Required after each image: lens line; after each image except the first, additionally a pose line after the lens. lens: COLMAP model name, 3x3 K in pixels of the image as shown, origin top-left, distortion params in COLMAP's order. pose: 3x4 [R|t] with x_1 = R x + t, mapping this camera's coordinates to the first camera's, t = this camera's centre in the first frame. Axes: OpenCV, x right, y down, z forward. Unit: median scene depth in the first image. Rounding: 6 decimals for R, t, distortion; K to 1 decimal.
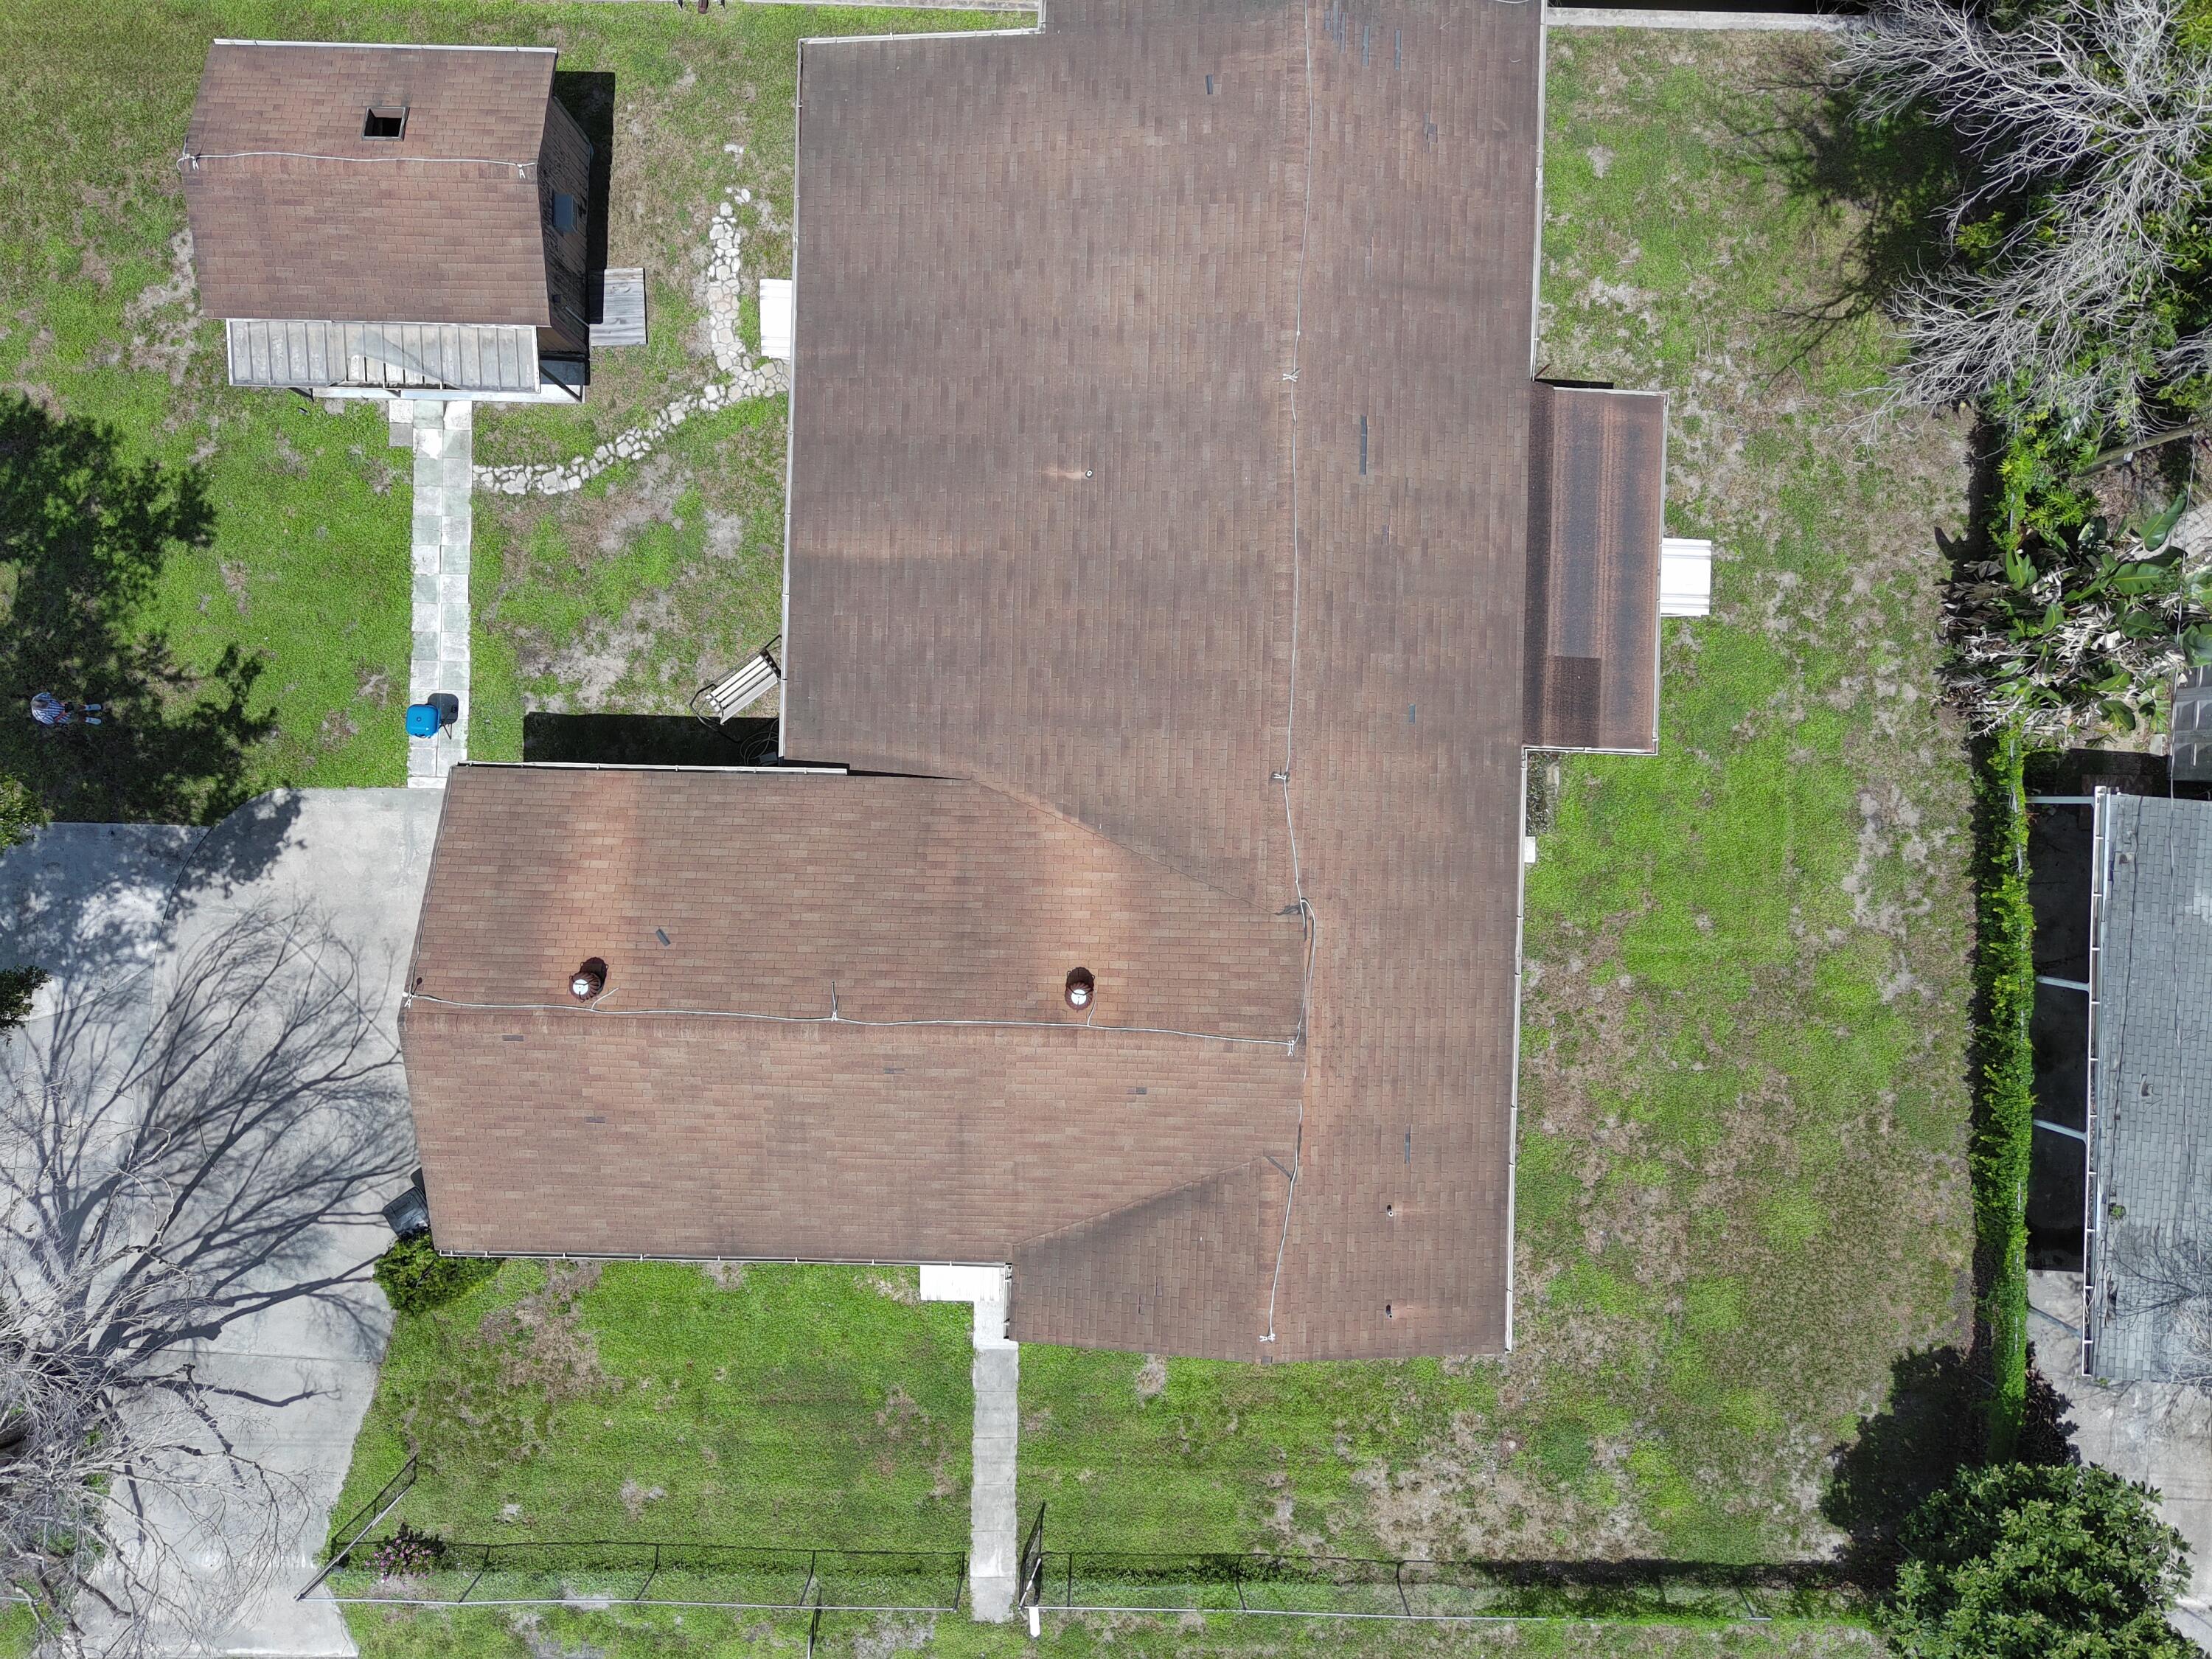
lens RADIAL K [[1488.1, 0, 1107.1], [0, 1488.1, 814.7], [0, 0, 1]] dist [0.005905, -0.000741]
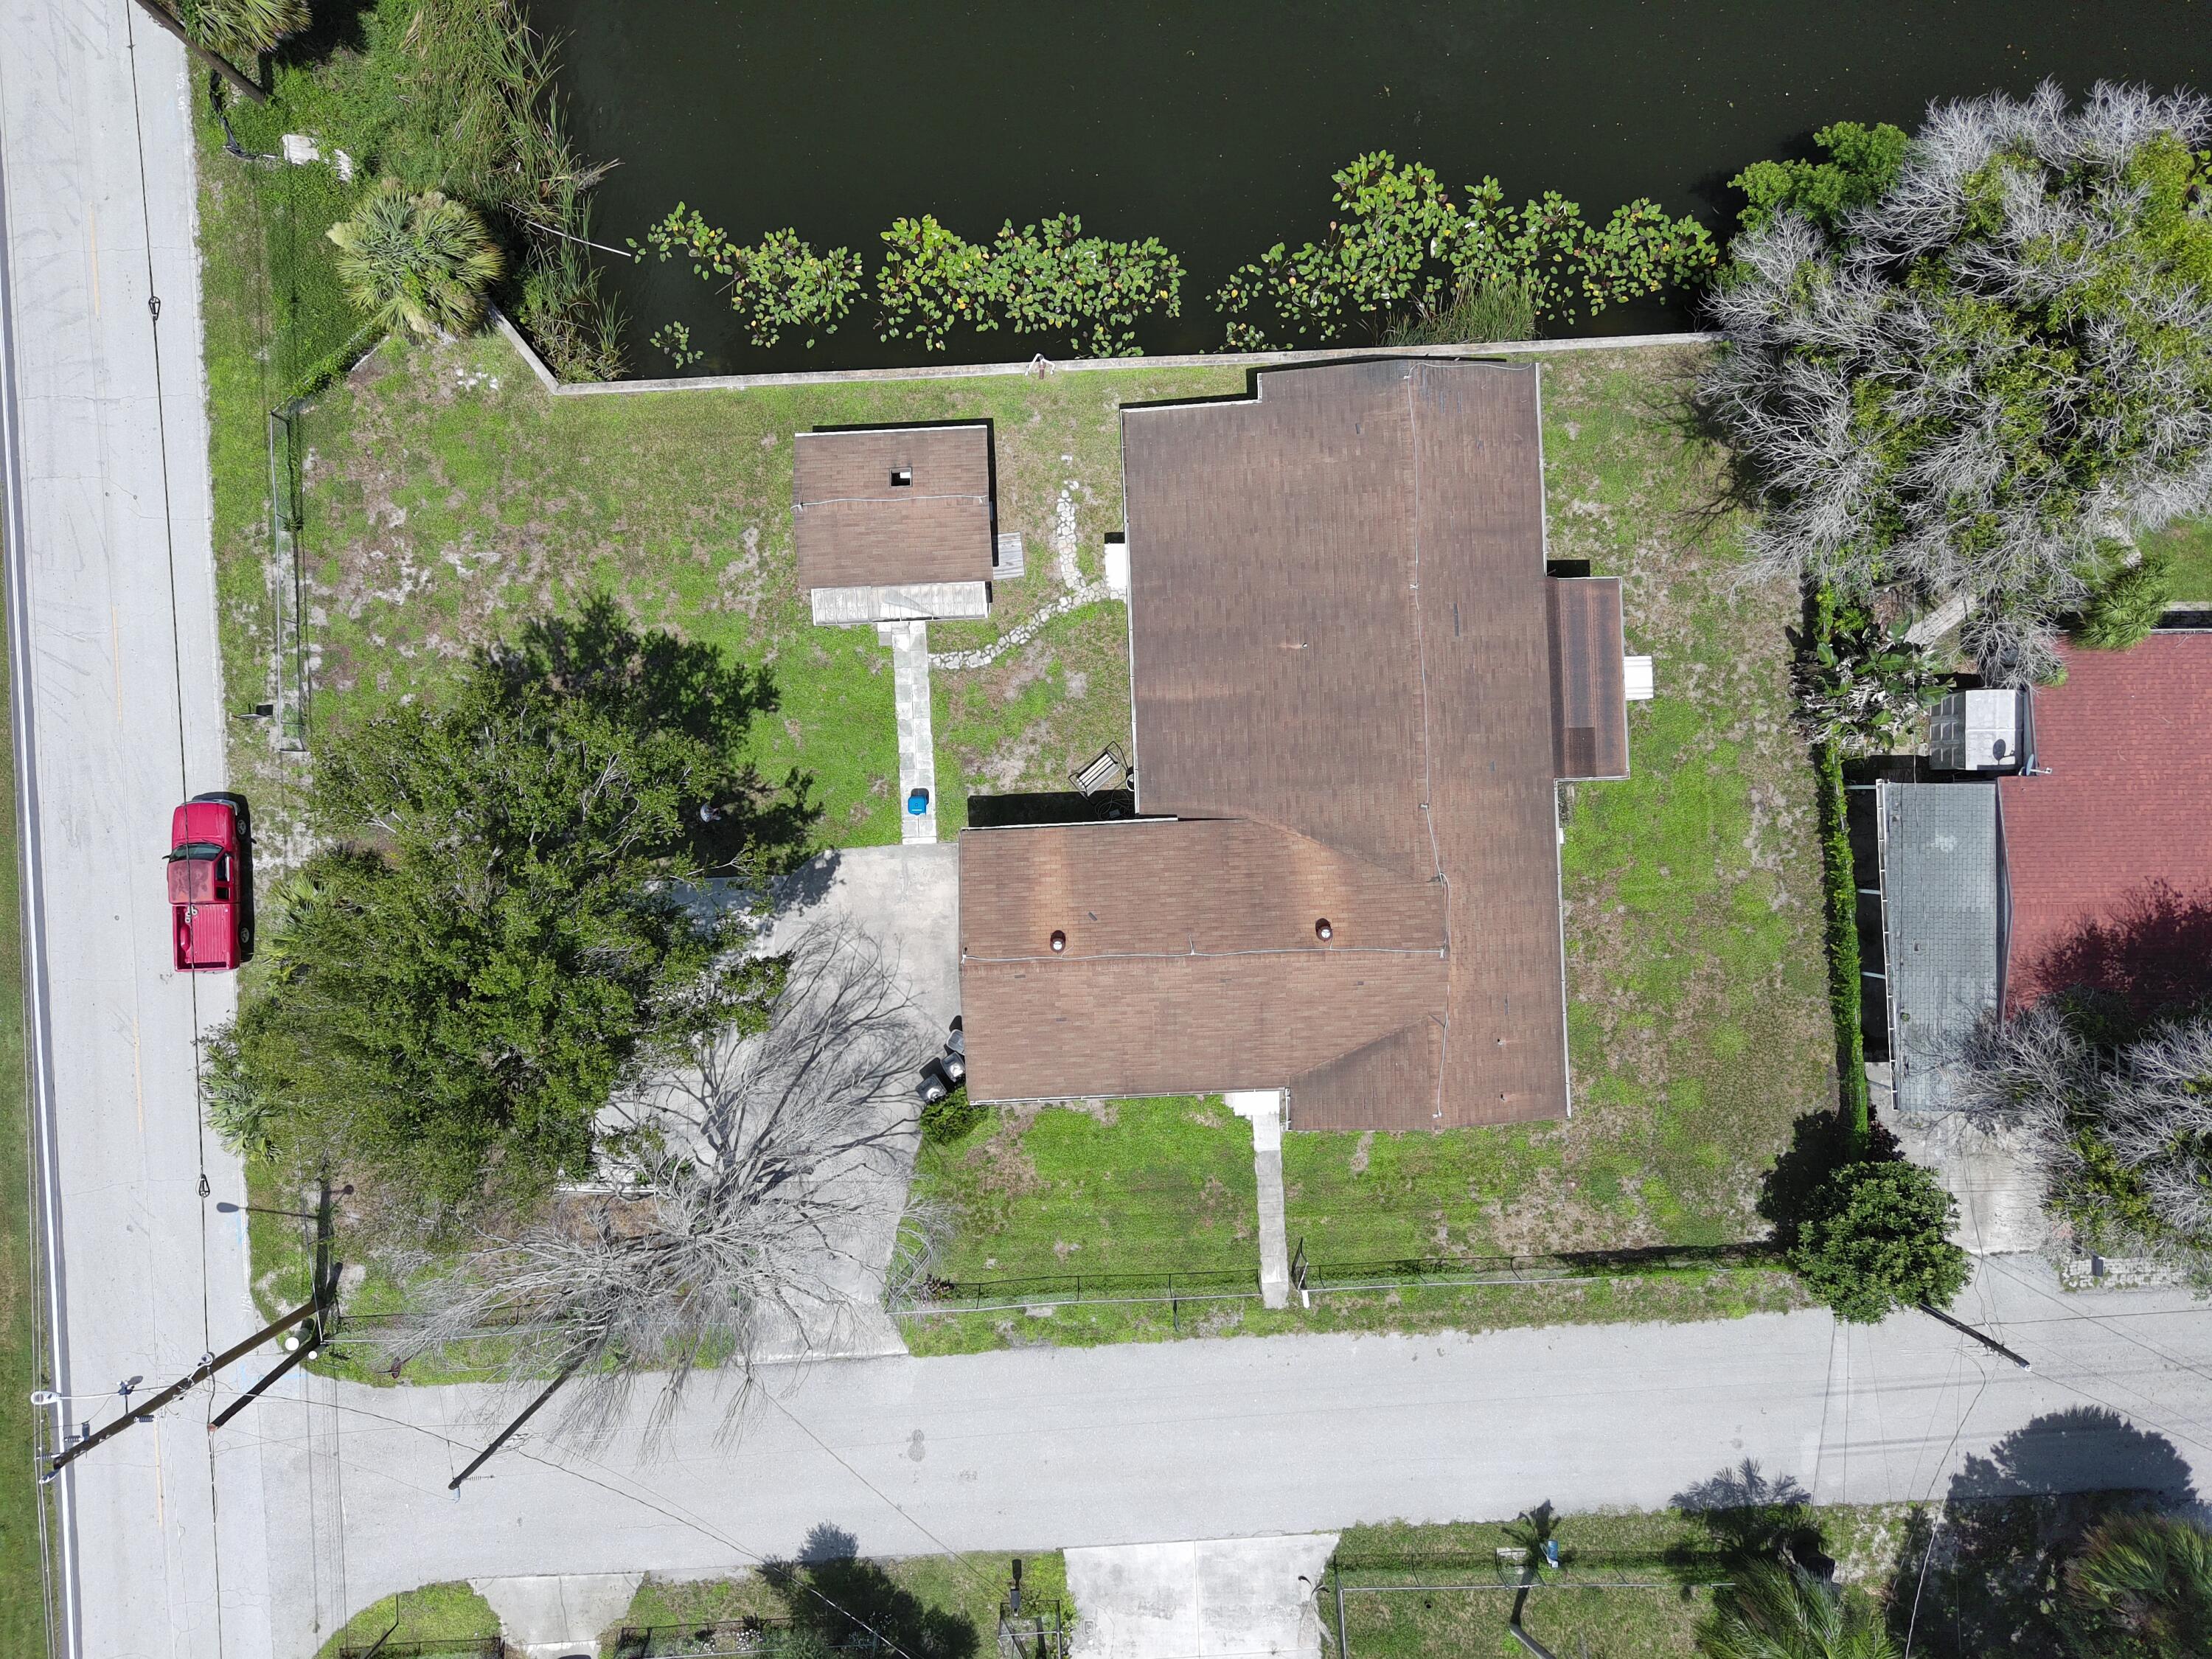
lens RADIAL K [[1493.0, 0, 1101.1], [0, 1493.0, 818.1], [0, 0, 1]] dist [-0.033979, 0.091582]
pose [[0.997658, -0.068393, -0.000504, -0.239234], [0.068392, 0.997657, -0.001559, -0.030261], [0.000610, 0.001521, 0.999999, -0.709144]]
